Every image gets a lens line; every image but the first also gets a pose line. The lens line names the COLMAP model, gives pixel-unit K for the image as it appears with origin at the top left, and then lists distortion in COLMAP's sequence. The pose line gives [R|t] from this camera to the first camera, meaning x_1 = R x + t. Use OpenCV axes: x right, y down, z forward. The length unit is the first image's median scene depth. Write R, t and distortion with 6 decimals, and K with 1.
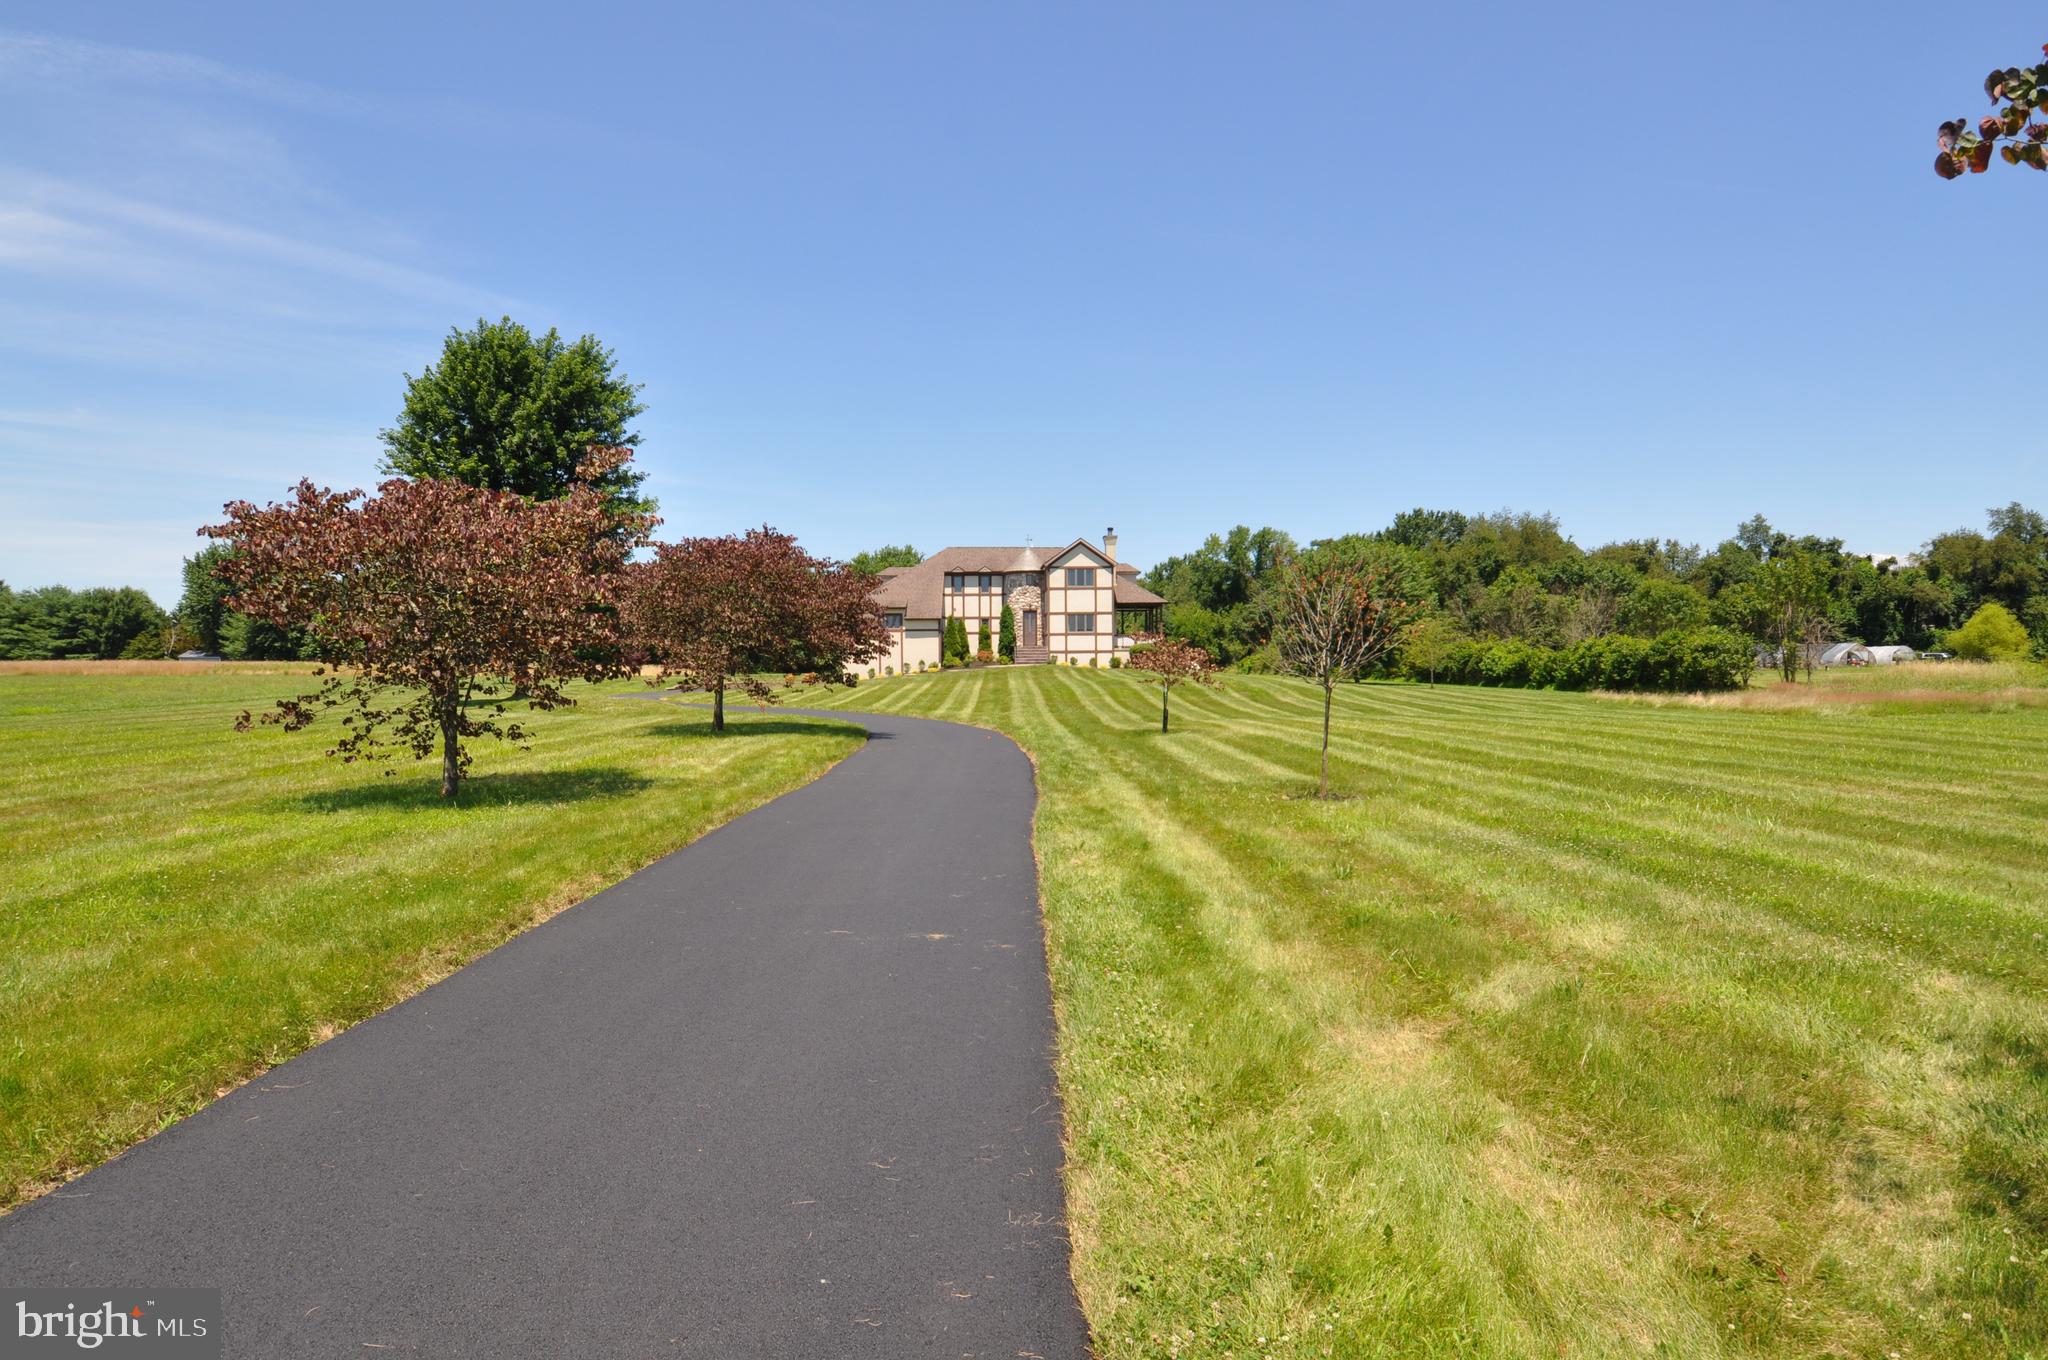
lens RADIAL K [[1051.2, 0, 1024.0], [0, 1051.2, 680.0], [0, 0, 1]] dist [0.036231, -0.044758]
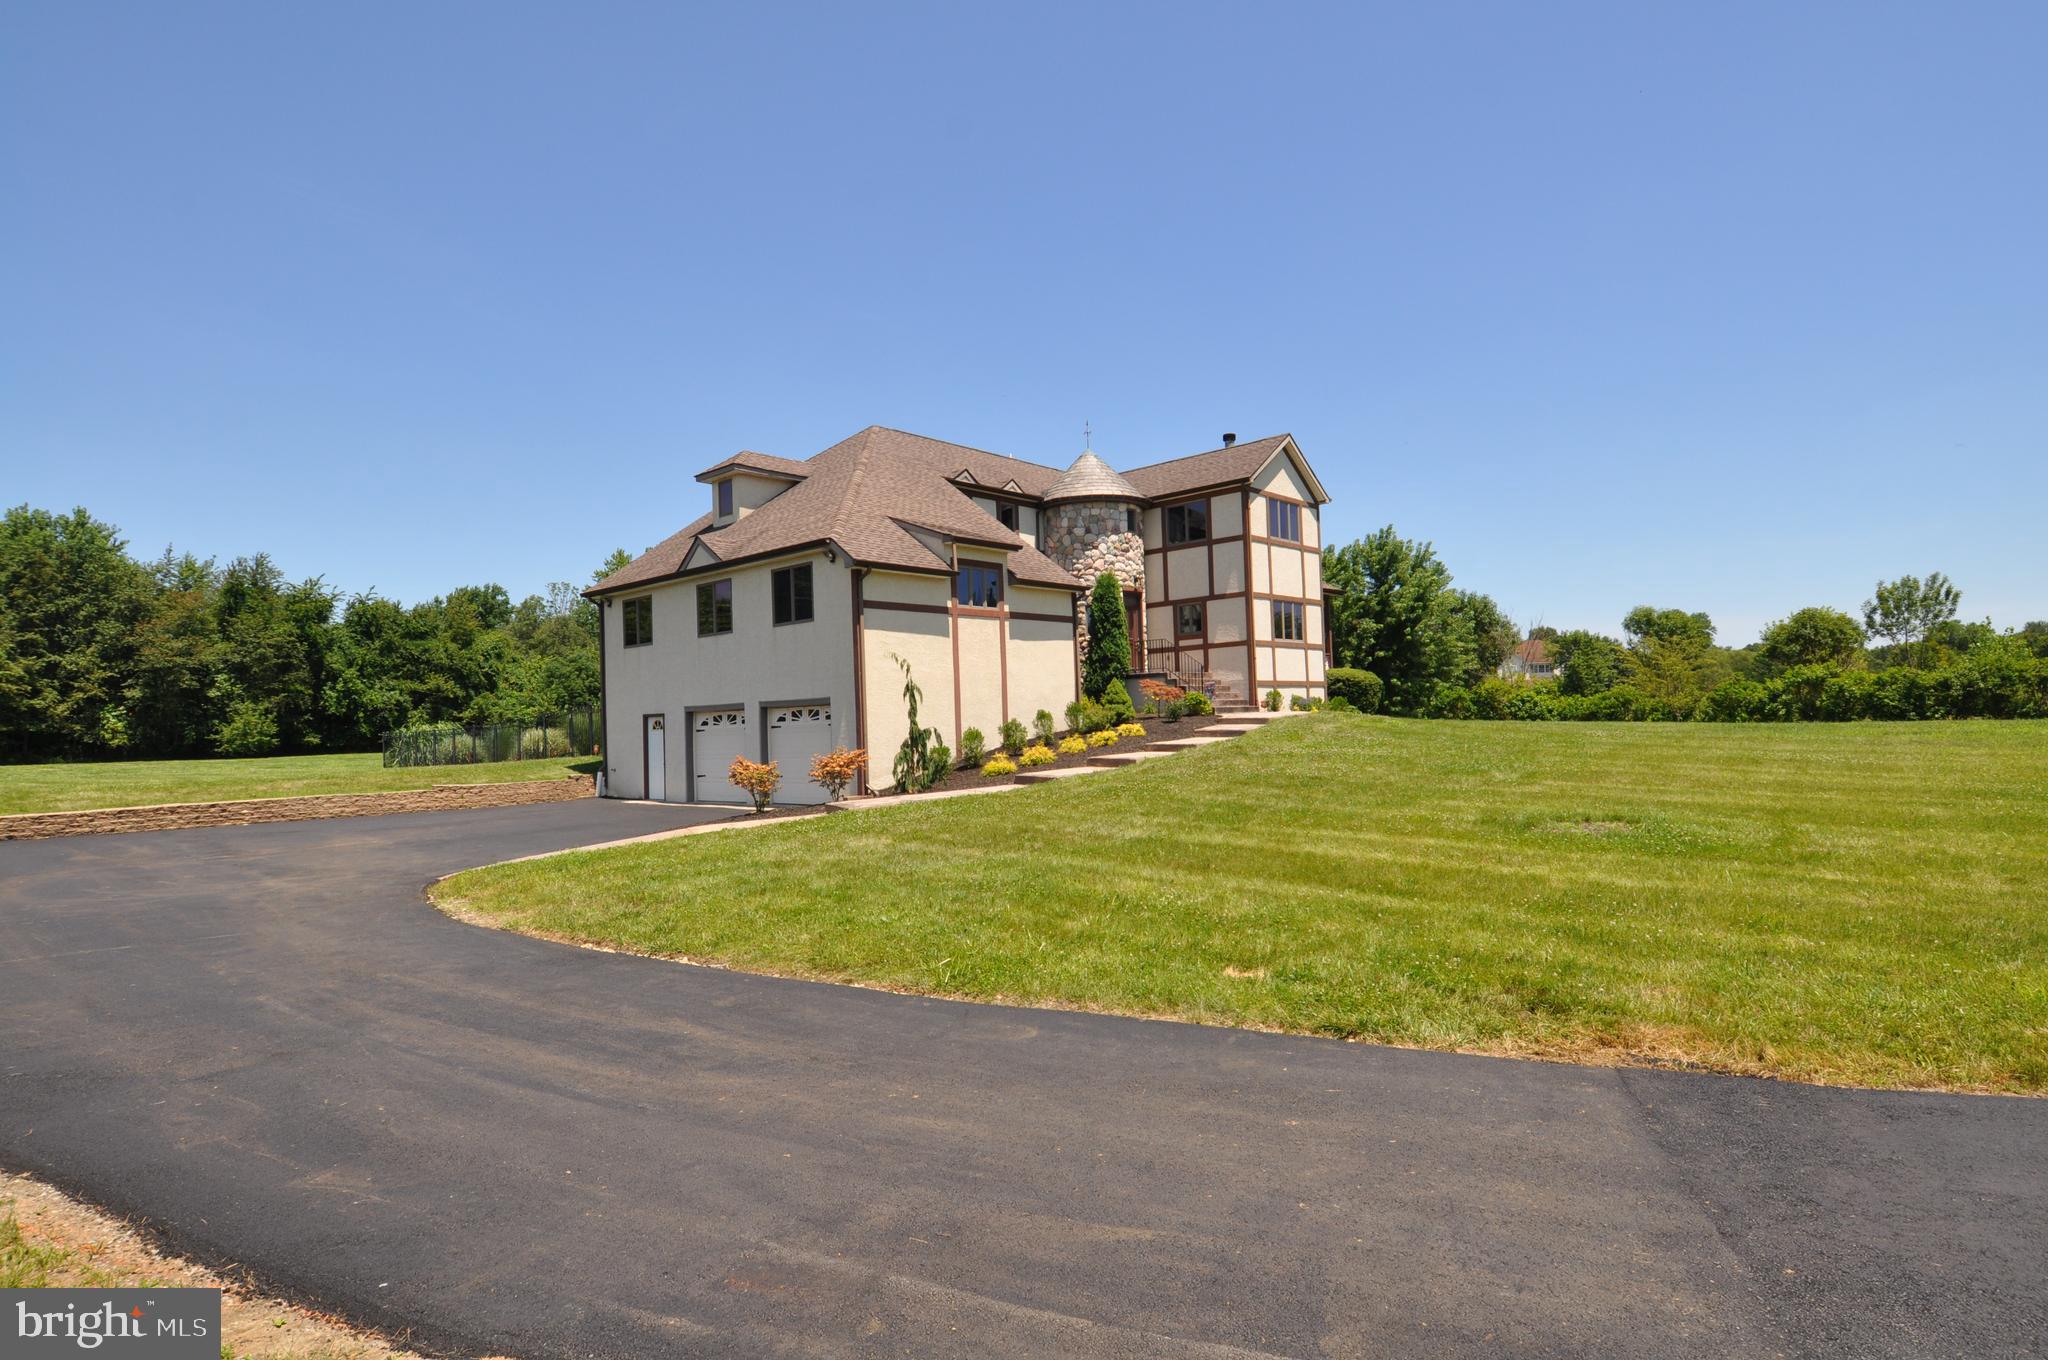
lens RADIAL K [[1062.0, 0, 1024.4], [0, 1062.0, 684.2], [0, 0, 1]] dist [0.027540, -0.026880]
pose [[0.706523, 0.010123, 0.707618, -0.349156], [0.035001, 0.998174, -0.049226, -0.008470], [-0.706824, 0.059546, 0.704879, 0.760350]]
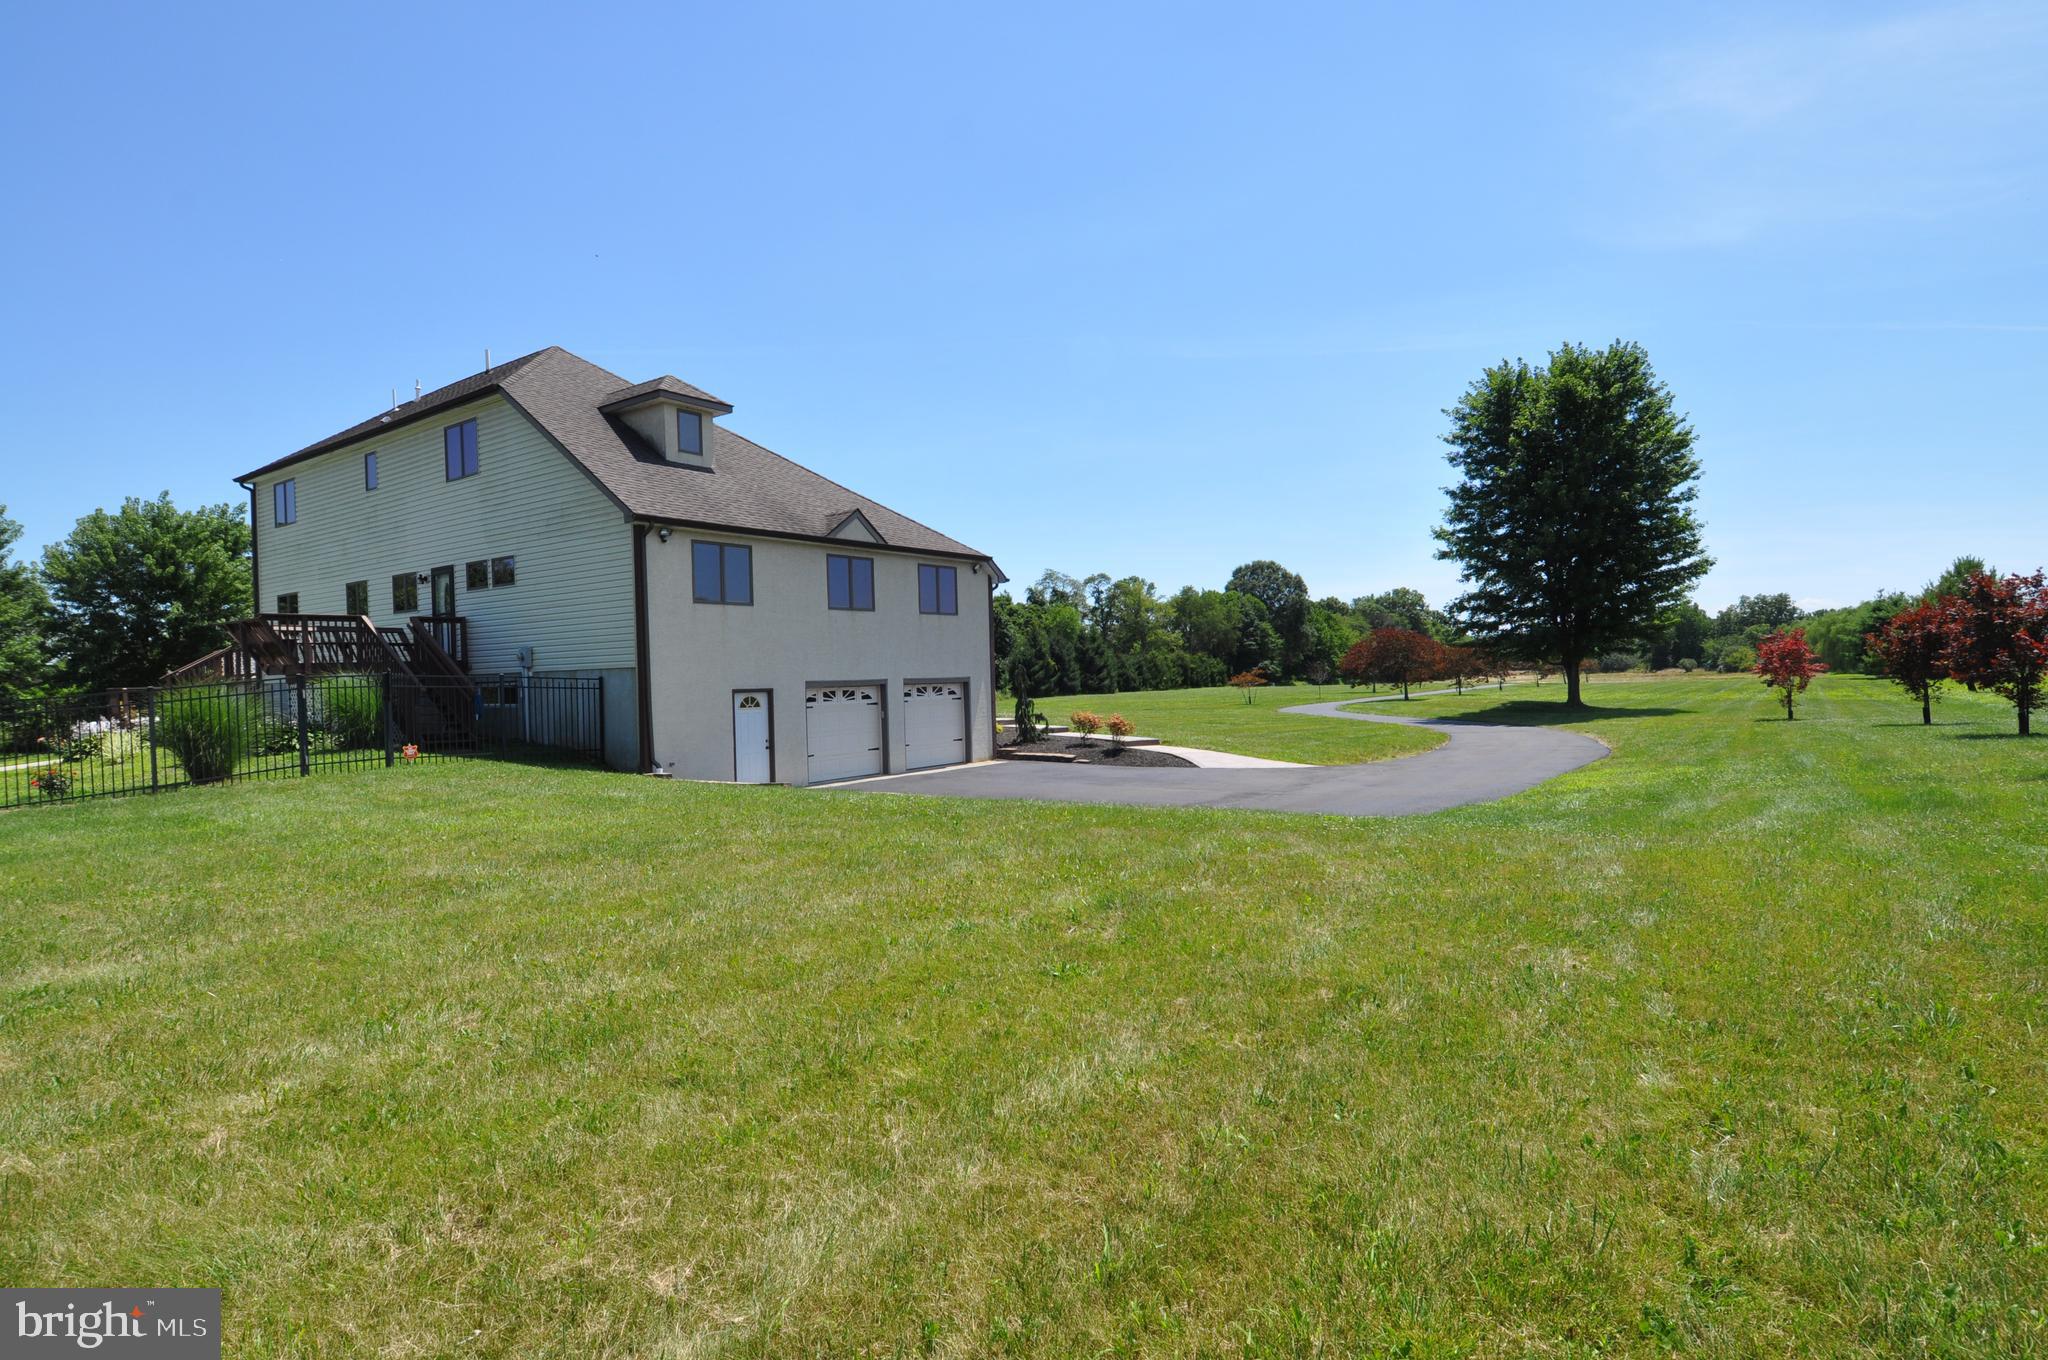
lens RADIAL K [[1051.2, 0, 1024.0], [0, 1051.2, 680.0], [0, 0, 1]] dist [0.036231, -0.044758]
pose [[-0.781829, 0.026772, 0.622918, -0.429887], [0.039587, 0.999193, 0.006743, -0.022331], [-0.622235, 0.029931, -0.782258, 1.301217]]
